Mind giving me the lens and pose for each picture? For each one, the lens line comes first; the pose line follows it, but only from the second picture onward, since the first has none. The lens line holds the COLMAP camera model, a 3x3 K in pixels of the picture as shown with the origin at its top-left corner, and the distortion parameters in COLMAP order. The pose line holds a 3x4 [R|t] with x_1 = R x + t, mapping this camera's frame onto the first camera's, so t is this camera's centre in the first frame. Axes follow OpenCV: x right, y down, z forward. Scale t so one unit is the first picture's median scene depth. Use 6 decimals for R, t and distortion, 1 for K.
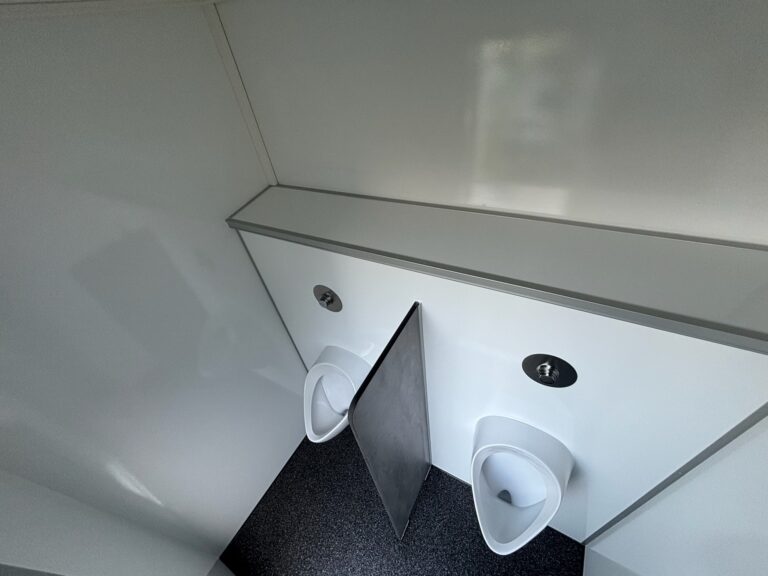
lens RADIAL K [[308.8, 0, 381.3], [0, 308.8, 285.7], [0, 0, 1]] dist [-0.025574, 0.000142]
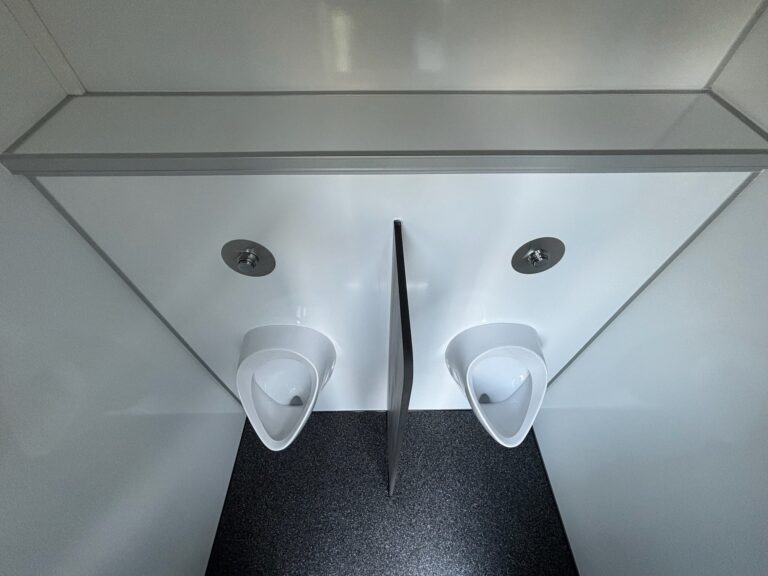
lens RADIAL K [[308.8, 0, 381.3], [0, 308.8, 285.7], [0, 0, 1]] dist [-0.025574, 0.000142]
pose [[0.848184, -0.304187, 0.433652, -0.234157], [0.249449, 0.951588, 0.179596, 0.048684], [-0.467290, -0.044157, 0.883001, 0.258150]]
